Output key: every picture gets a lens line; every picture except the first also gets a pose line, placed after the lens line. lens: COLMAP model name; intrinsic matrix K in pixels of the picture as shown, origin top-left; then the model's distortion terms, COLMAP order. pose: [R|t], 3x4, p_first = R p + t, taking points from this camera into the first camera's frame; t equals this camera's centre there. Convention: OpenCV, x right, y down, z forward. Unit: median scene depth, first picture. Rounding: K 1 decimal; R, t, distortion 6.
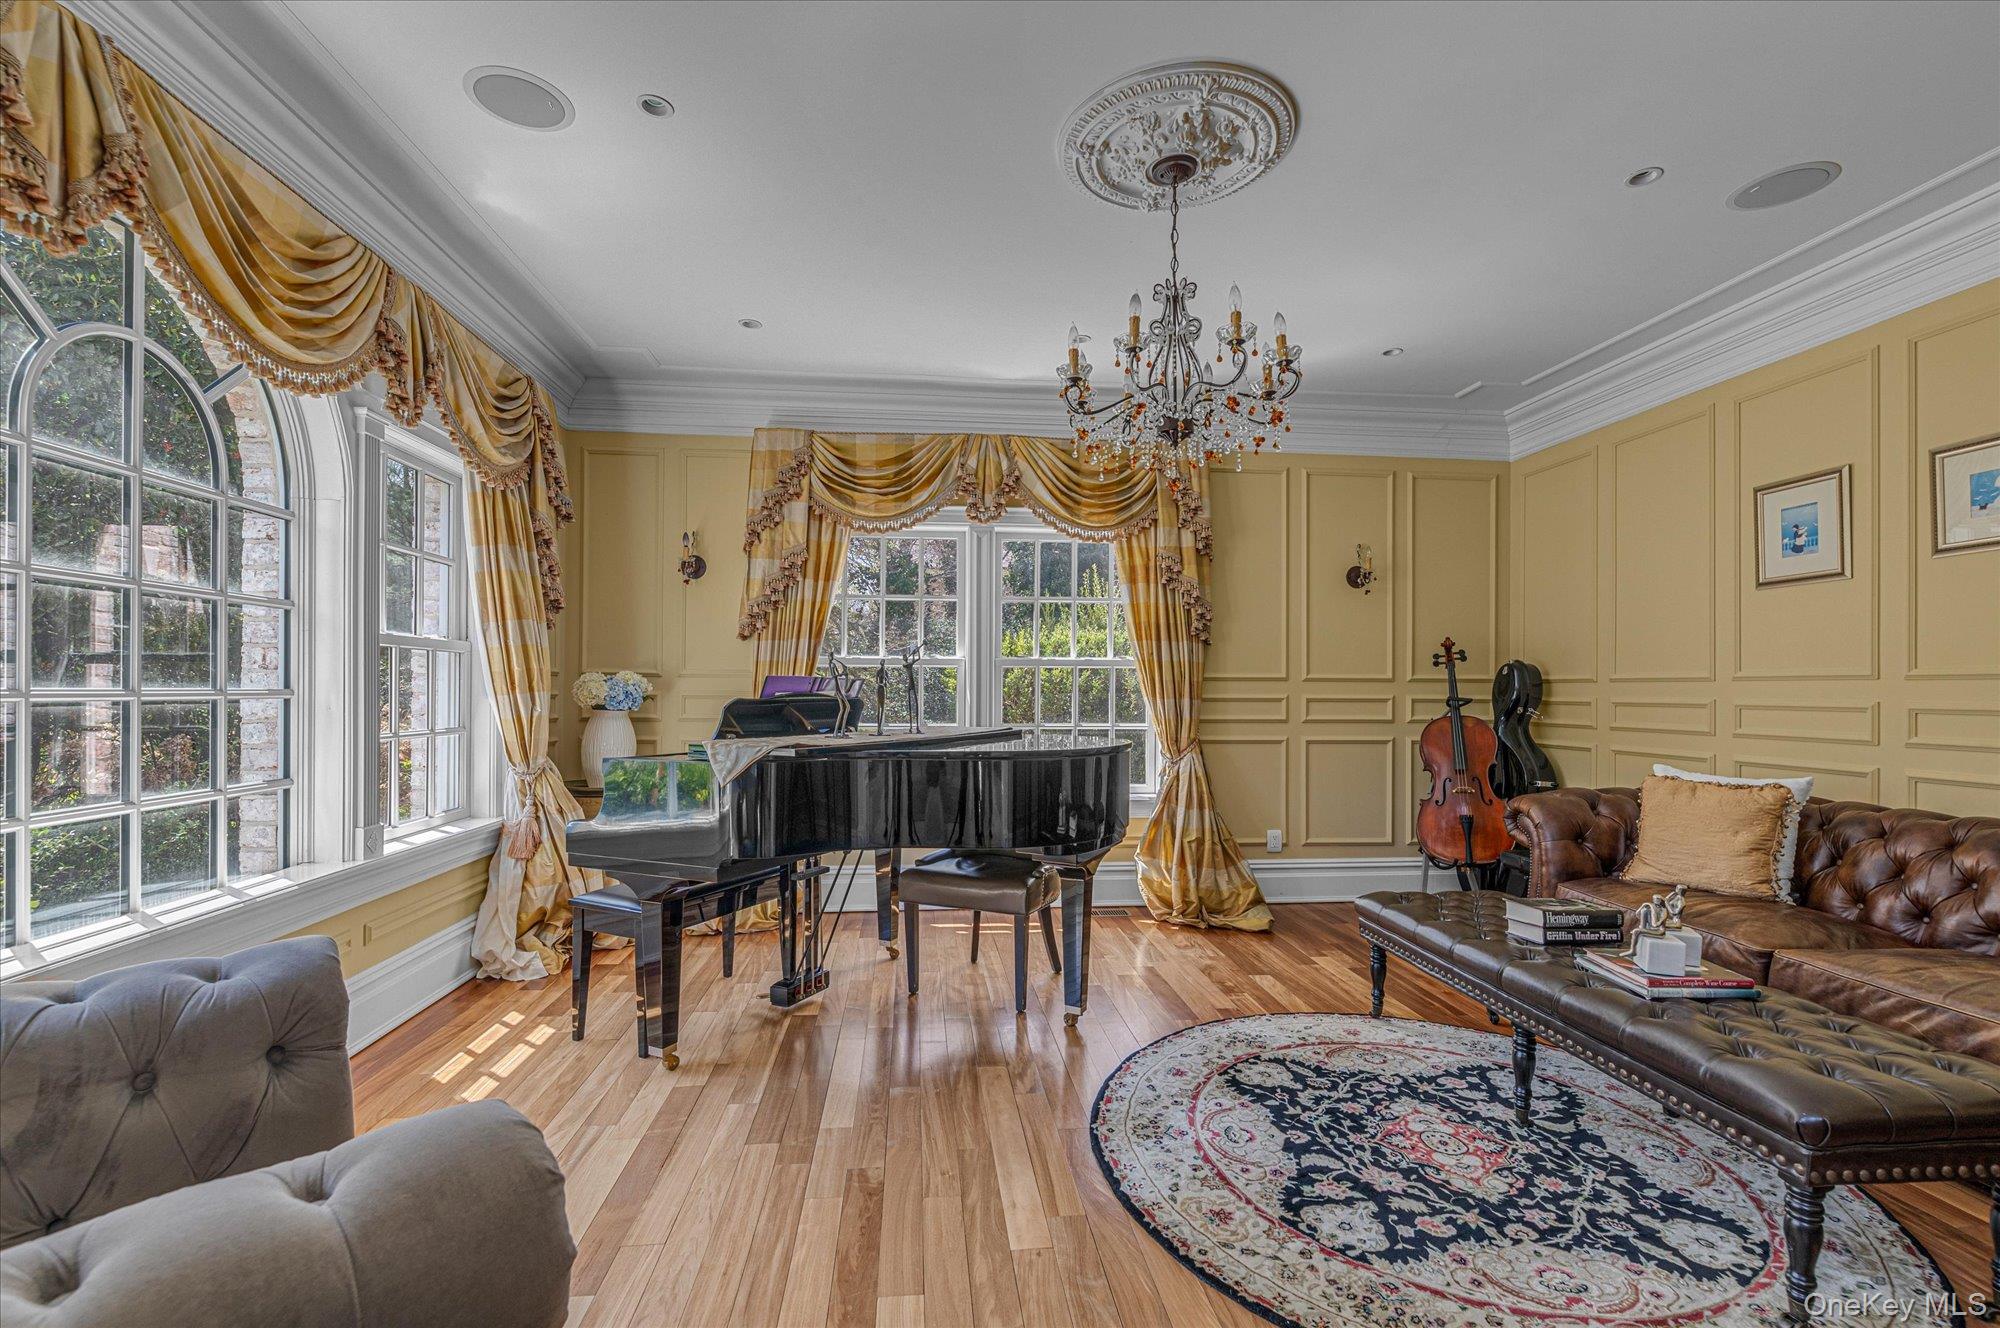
lens RADIAL K [[879.4, 0, 998.3], [0, 879.4, 677.0], [0, 0, 1]] dist [0.002140, -0.000127]
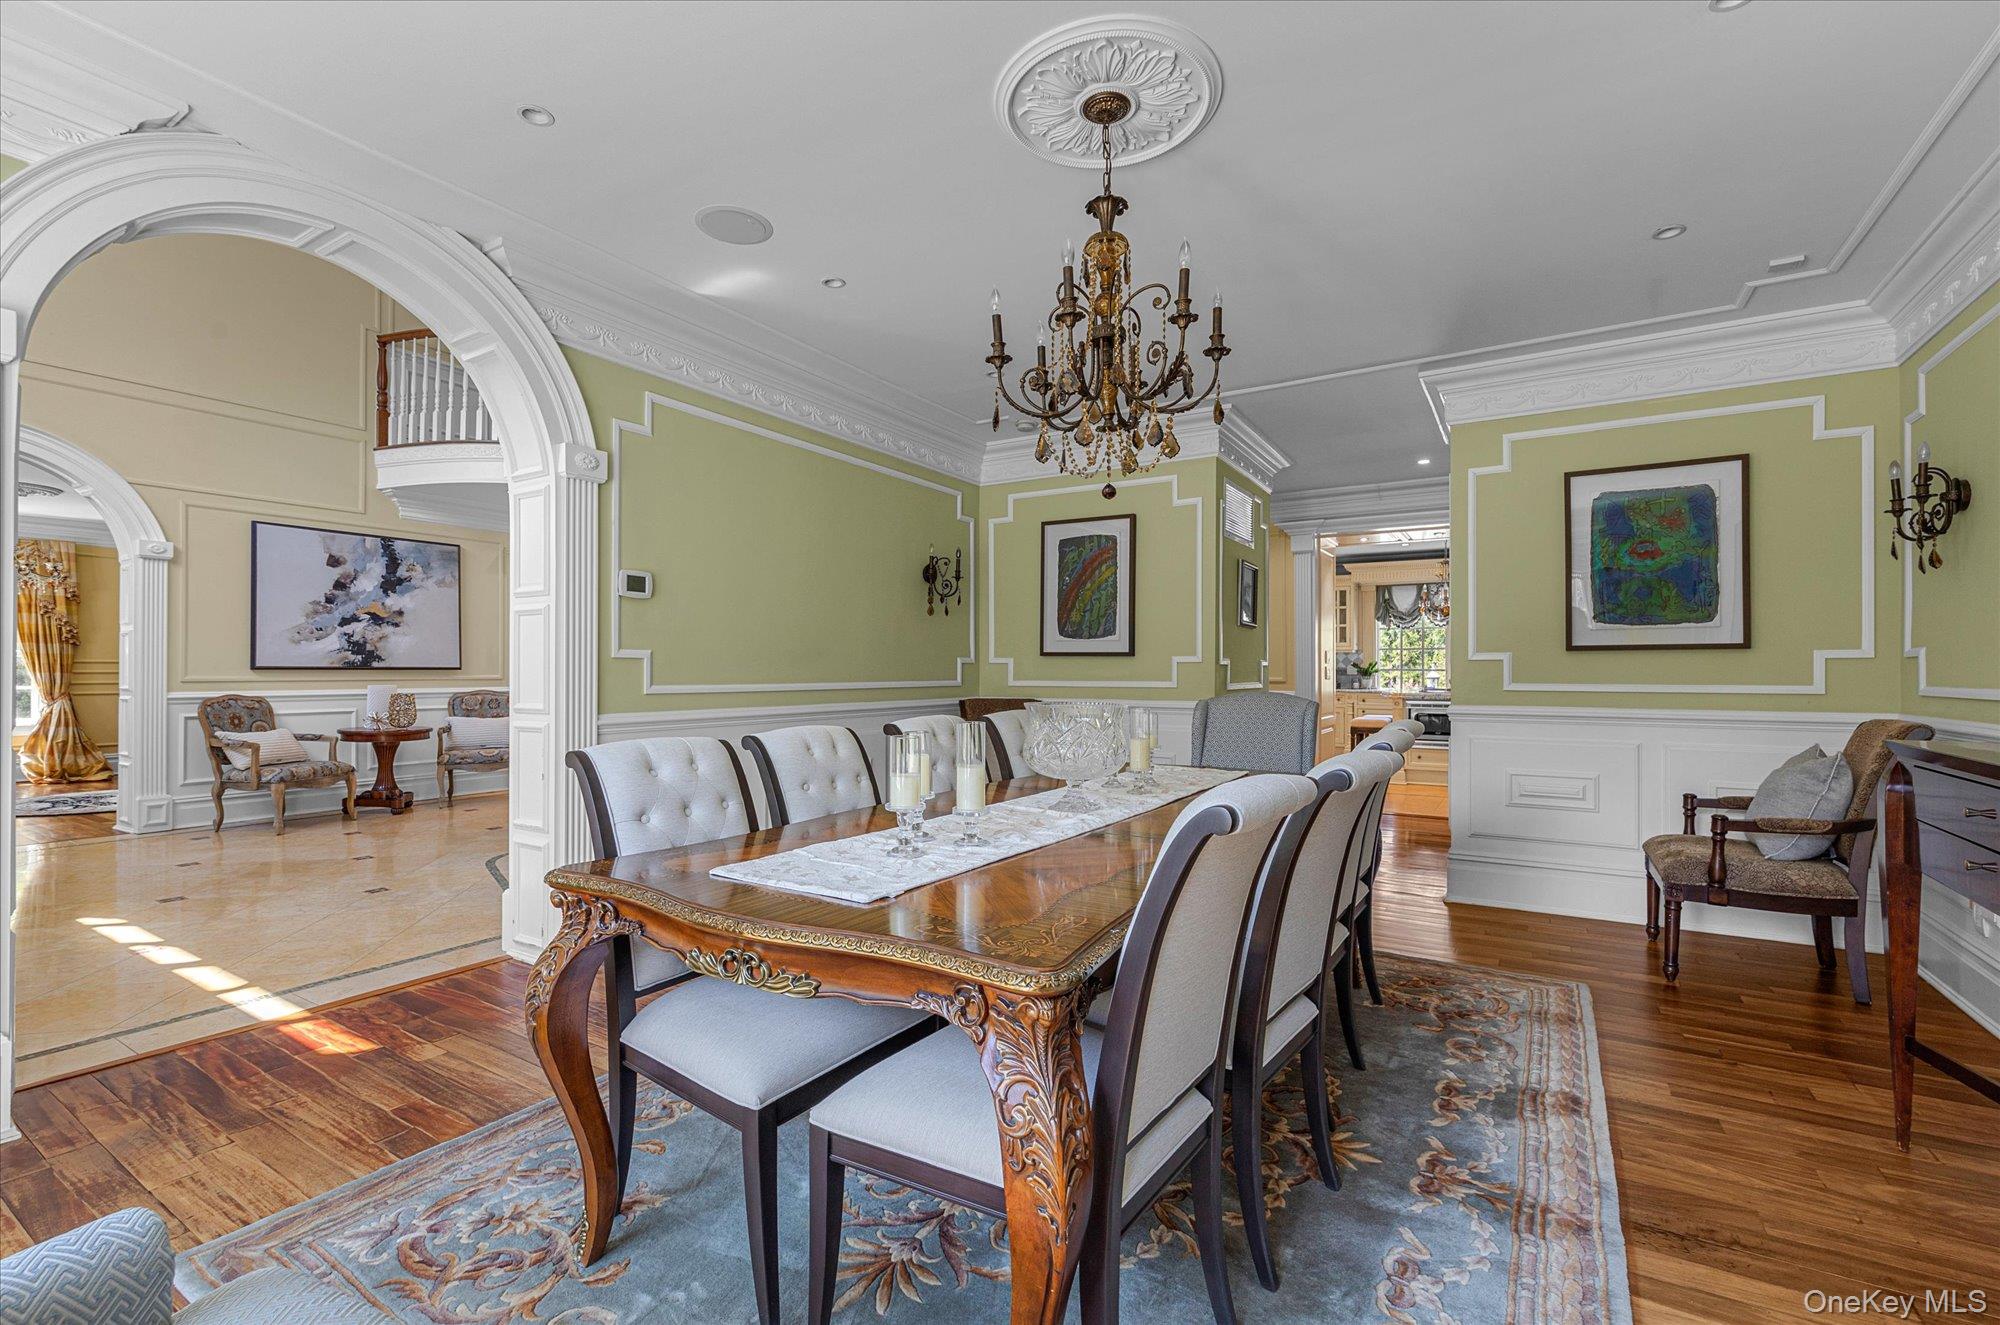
lens RADIAL K [[879.4, 0, 991.9], [0, 879.4, 669.0], [0, 0, 1]] dist [0.002140, -0.000127]
pose [[0.617334, 0.001139, 0.786701, -0.050021], [-0.004767, 0.999986, 0.002293, 0.002064], [-0.786687, -0.005166, 0.617330, -1.886861]]
